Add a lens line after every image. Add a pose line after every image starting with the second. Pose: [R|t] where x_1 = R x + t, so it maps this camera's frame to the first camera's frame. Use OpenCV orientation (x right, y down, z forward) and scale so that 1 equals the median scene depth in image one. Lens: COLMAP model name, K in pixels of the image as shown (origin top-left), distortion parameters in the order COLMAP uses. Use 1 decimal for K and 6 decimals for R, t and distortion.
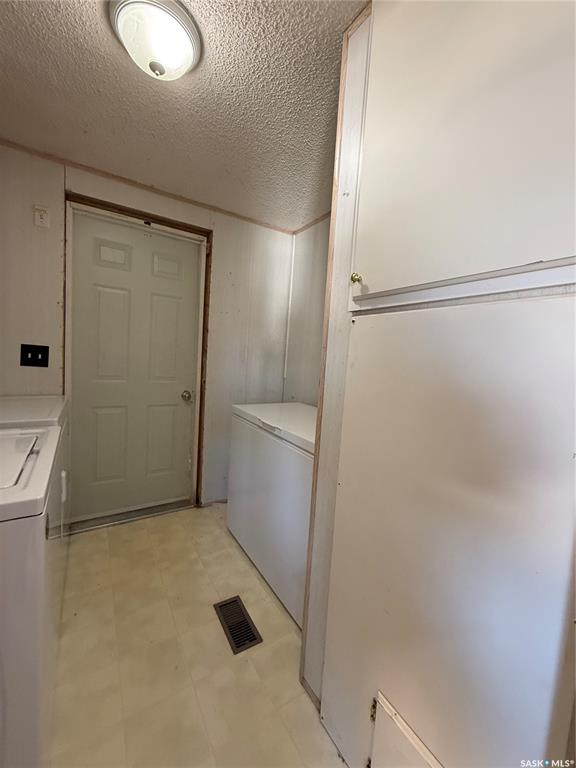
lens RADIAL K [[305.3, 0, 286.8], [0, 305.3, 382.3], [0, 0, 1]] dist [-0.000722, 0.000694]
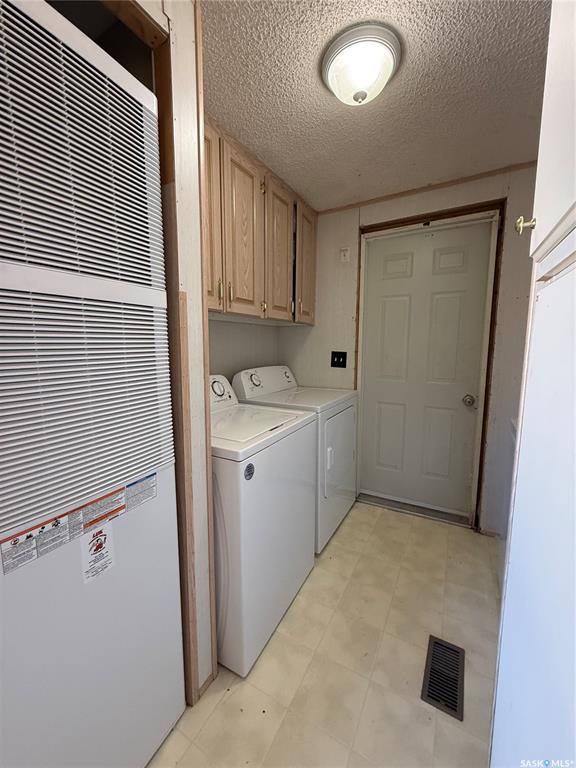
lens RADIAL K [[305.3, 0, 290.3], [0, 305.3, 381.8], [0, 0, 1]] dist [-0.000722, 0.000694]
pose [[0.473904, 0.043708, -0.879491, 0.235548], [-0.042300, 0.998744, 0.026842, -0.012955], [0.879560, 0.024482, 0.475158, 0.146143]]
